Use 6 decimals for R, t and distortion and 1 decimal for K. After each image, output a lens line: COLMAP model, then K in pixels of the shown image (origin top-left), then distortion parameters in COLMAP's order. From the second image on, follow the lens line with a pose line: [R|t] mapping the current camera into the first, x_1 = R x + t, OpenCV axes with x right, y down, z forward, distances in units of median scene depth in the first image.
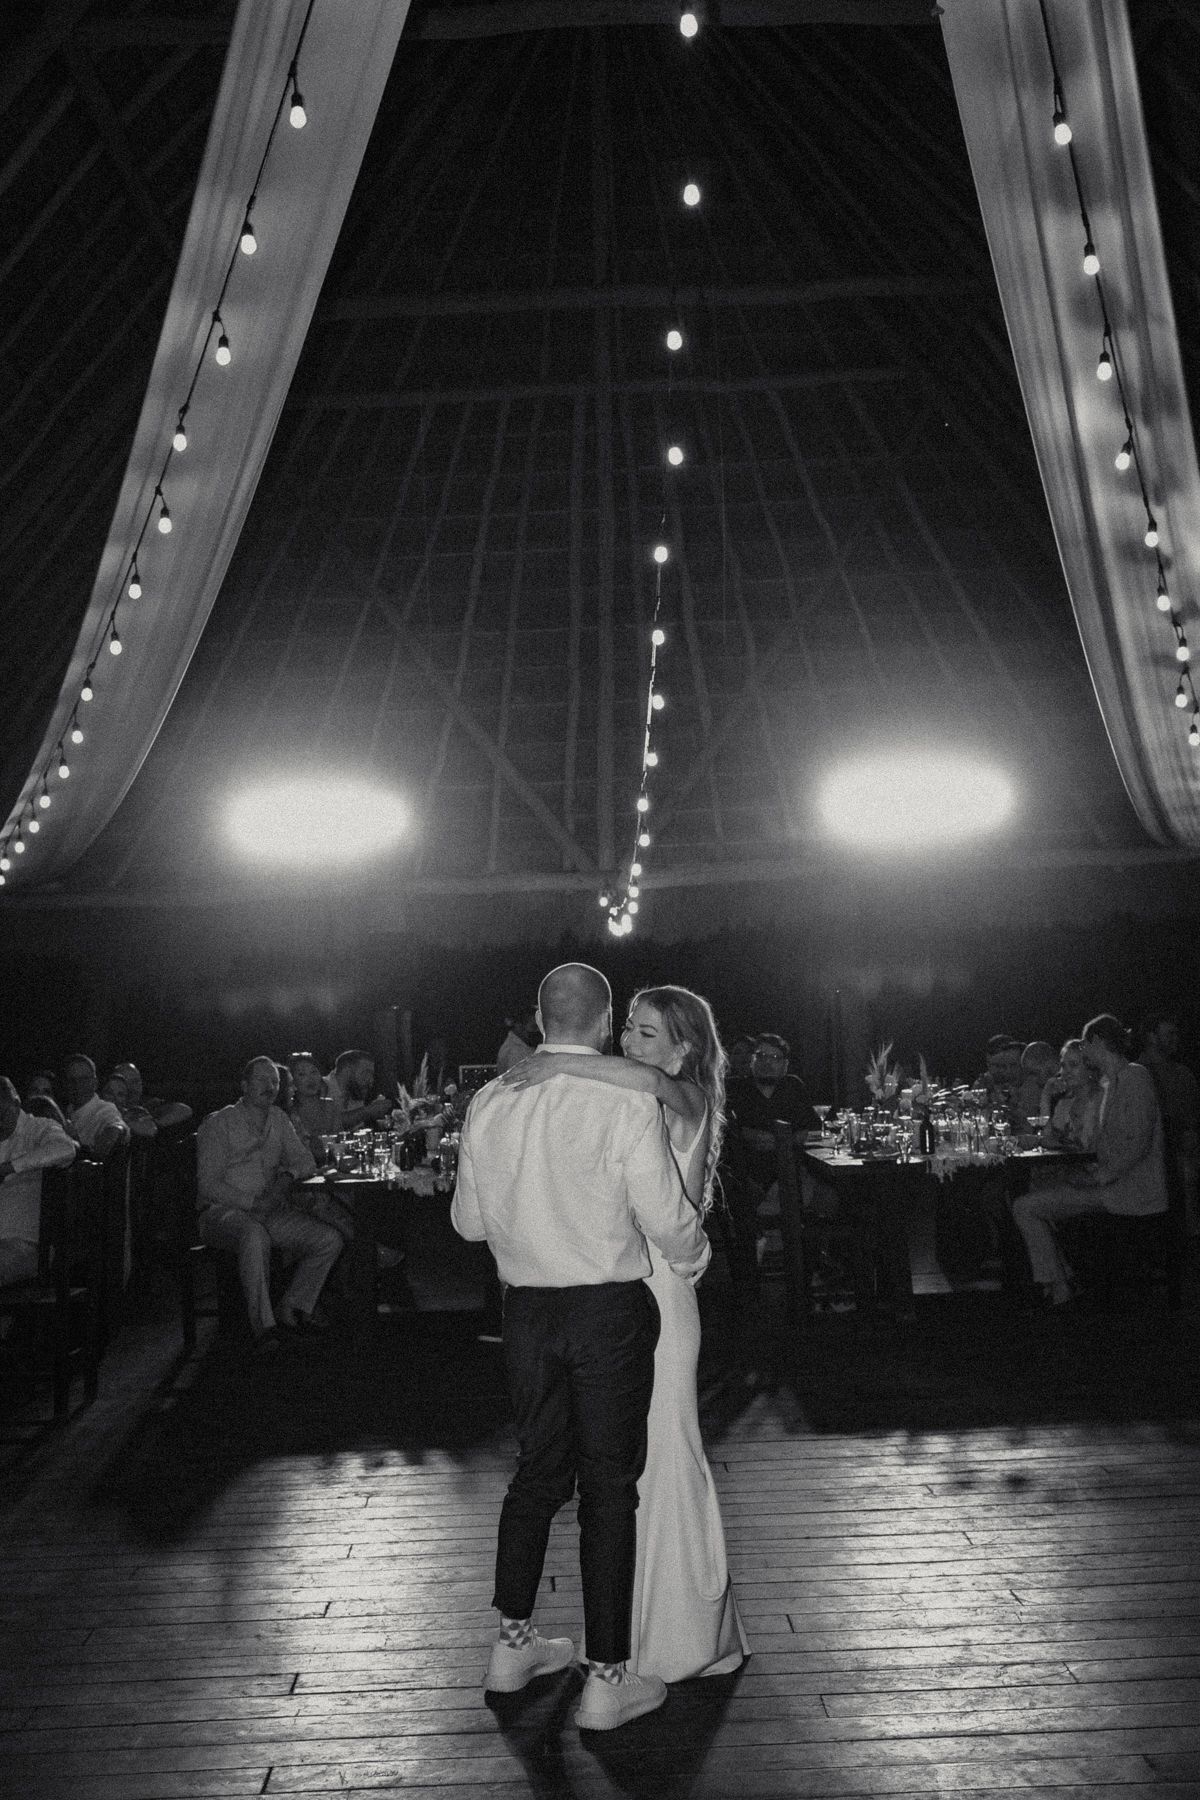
lens RADIAL K [[2286.2, 0, 600.0], [0, 2286.2, 900.0], [0, 0, 1]] dist [0.009874, 0.014354]
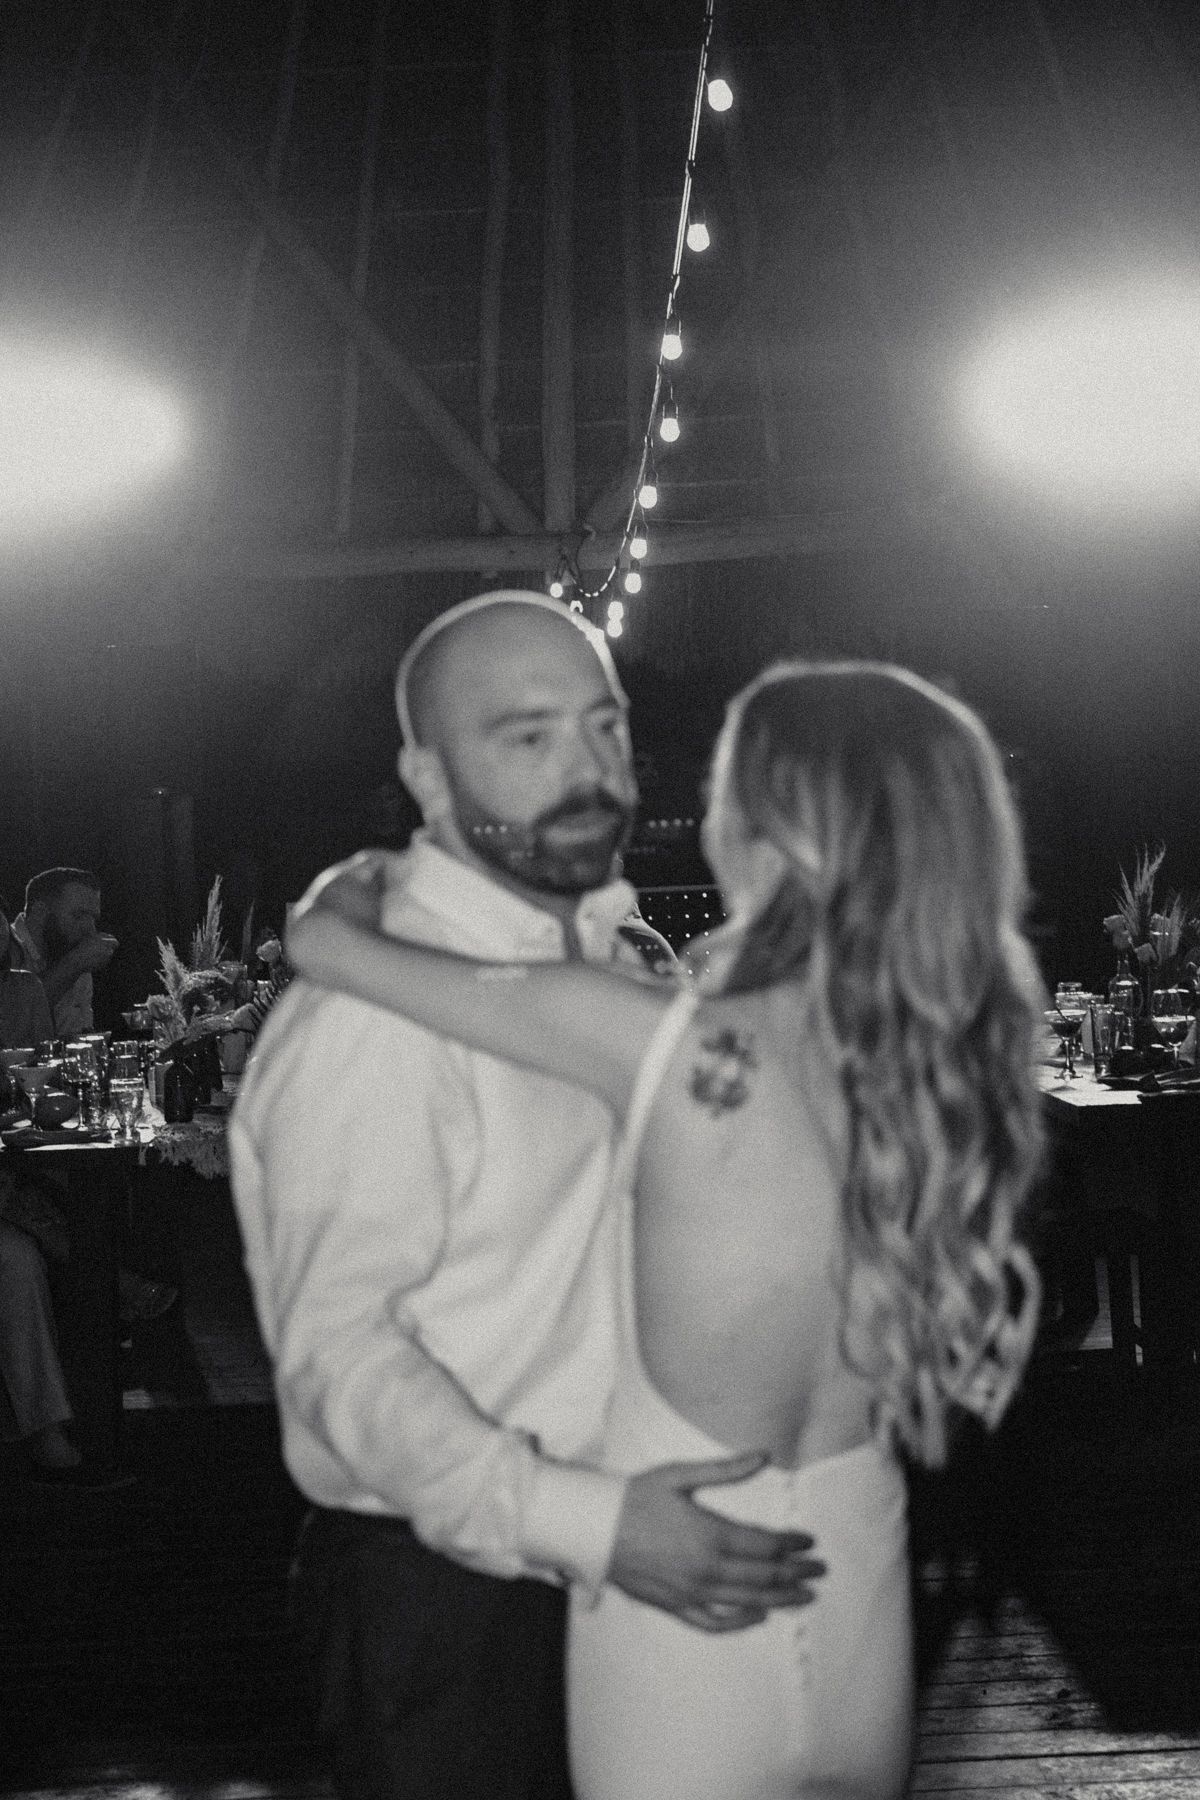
lens RADIAL K [[3081.3, 0, 600.0], [0, 3081.3, 900.0], [0, 0, 1]] dist [-0.023055, 0.052408]
pose [[0.999131, -0.007621, 0.040968, -0.021975], [0.004570, 0.997244, 0.074053, 0.024005], [-0.041420, -0.073801, 0.996412, 0.348427]]
